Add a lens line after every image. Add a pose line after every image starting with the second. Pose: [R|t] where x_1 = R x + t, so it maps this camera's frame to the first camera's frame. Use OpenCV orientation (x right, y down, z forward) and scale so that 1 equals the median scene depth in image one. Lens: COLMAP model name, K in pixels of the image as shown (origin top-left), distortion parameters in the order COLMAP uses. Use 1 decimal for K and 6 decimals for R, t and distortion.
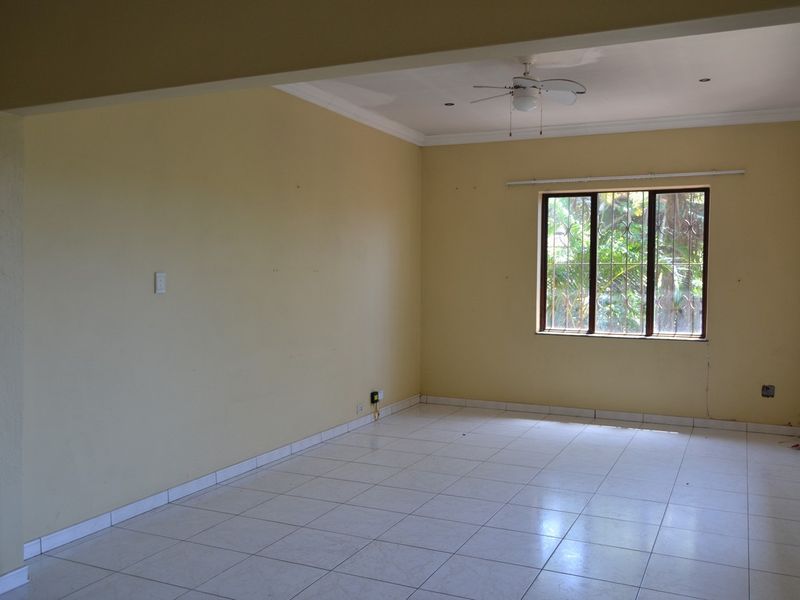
lens RADIAL K [[737.0, 0, 405.2], [0, 737.0, 297.5], [0, 0, 1]] dist [-0.010052, 0.000000]
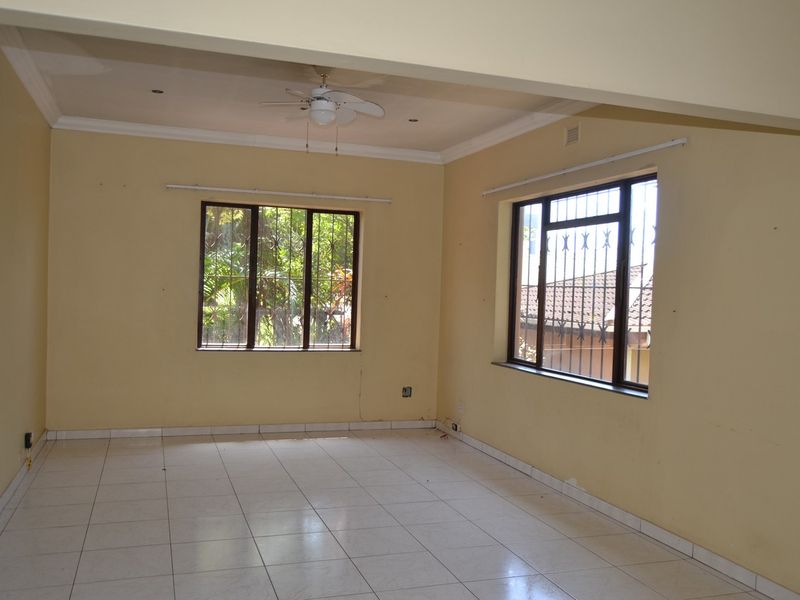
lens RADIAL K [[737.0, 0, 403.9], [0, 737.0, 300.5], [0, 0, 1]] dist [-0.010052, 0.000000]
pose [[0.719220, 0.004919, 0.694765, -0.305700], [-0.002391, 0.999987, -0.004605, -0.011519], [-0.694778, 0.001651, 0.719222, 0.159825]]
